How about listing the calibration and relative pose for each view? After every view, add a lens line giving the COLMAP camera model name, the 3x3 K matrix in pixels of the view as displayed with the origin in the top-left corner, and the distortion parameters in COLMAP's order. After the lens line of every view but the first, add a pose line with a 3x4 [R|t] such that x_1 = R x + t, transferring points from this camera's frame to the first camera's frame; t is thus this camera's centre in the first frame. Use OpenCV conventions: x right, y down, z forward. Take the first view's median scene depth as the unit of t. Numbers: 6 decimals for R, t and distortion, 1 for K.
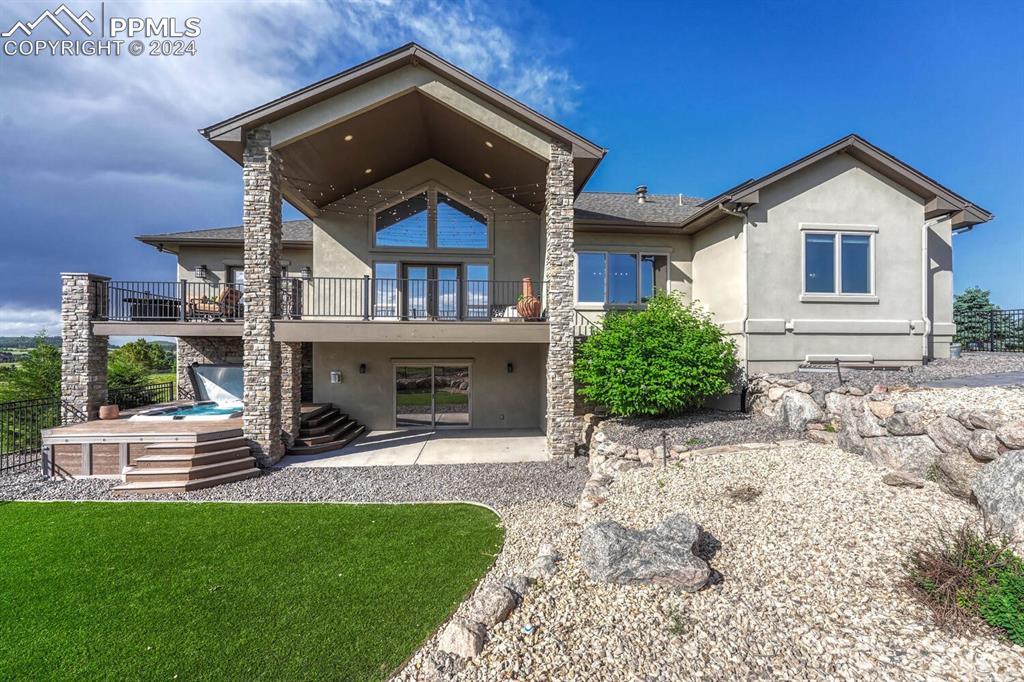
lens RADIAL K [[409.8, 0, 522.8], [0, 409.8, 348.5], [0, 0, 1]] dist [-0.000327, 0.001926]
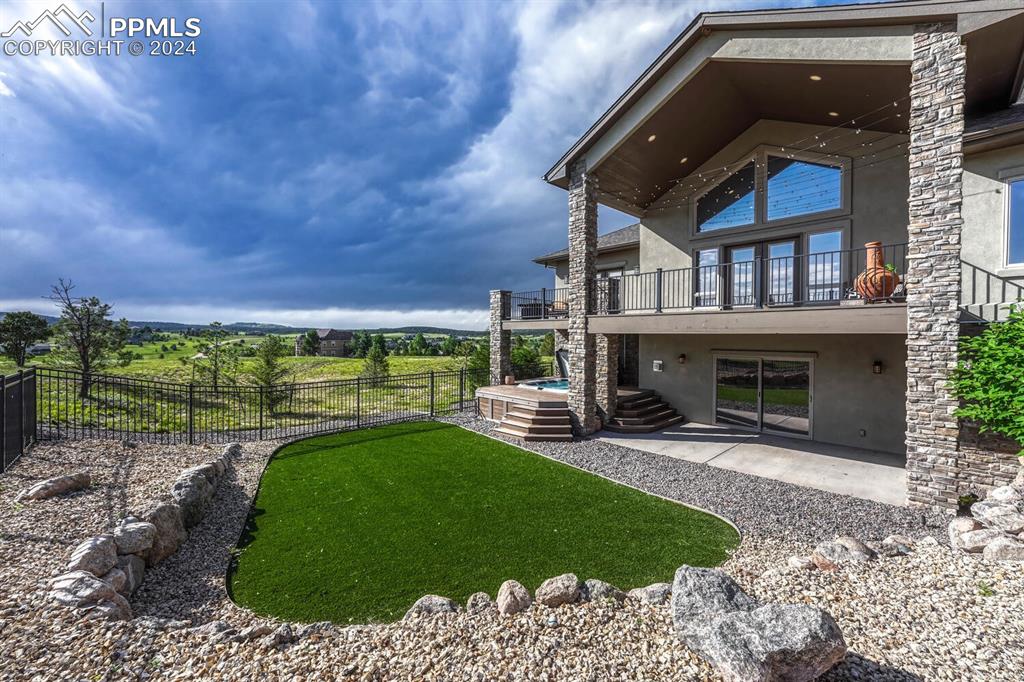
lens RADIAL K [[409.8, 0, 513.3], [0, 409.8, 341.3], [0, 0, 1]] dist [-0.000327, 0.001926]
pose [[0.623904, 0.011534, -0.781416, 0.191982], [-0.001390, 0.999906, 0.013649, -0.009644], [0.781500, -0.007430, 0.623861, 0.071878]]
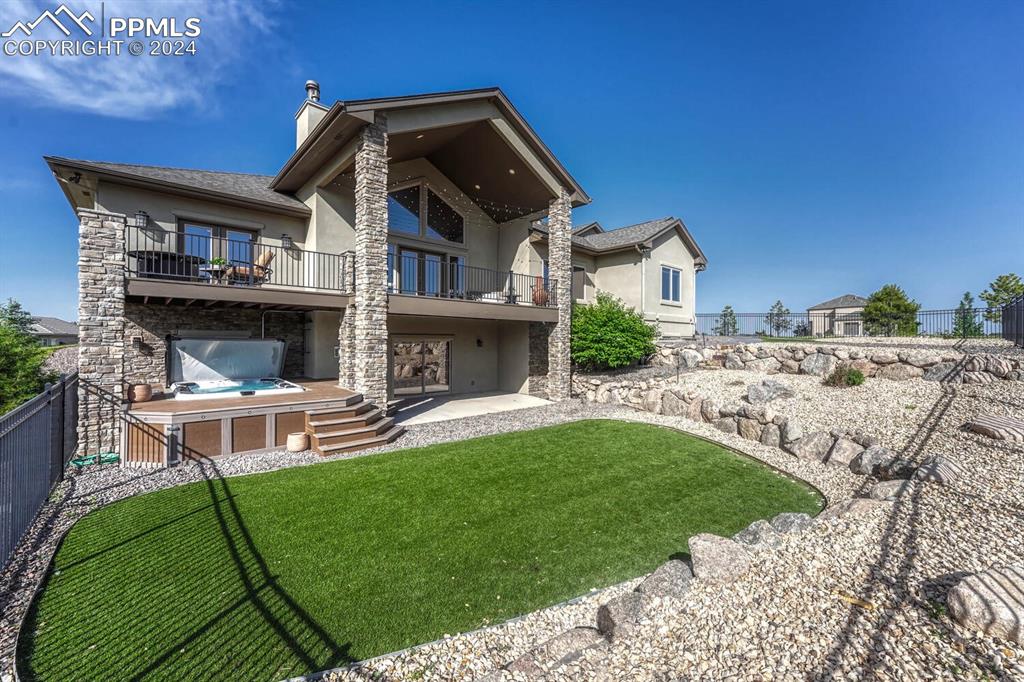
lens RADIAL K [[409.8, 0, 506.2], [0, 409.8, 341.6], [0, 0, 1]] dist [-0.000327, 0.001926]
pose [[0.800920, 0.002975, 0.598764, -0.969432], [-0.007161, 0.999964, 0.004610, 0.049884], [-0.598729, -0.007981, 0.800912, -0.058924]]
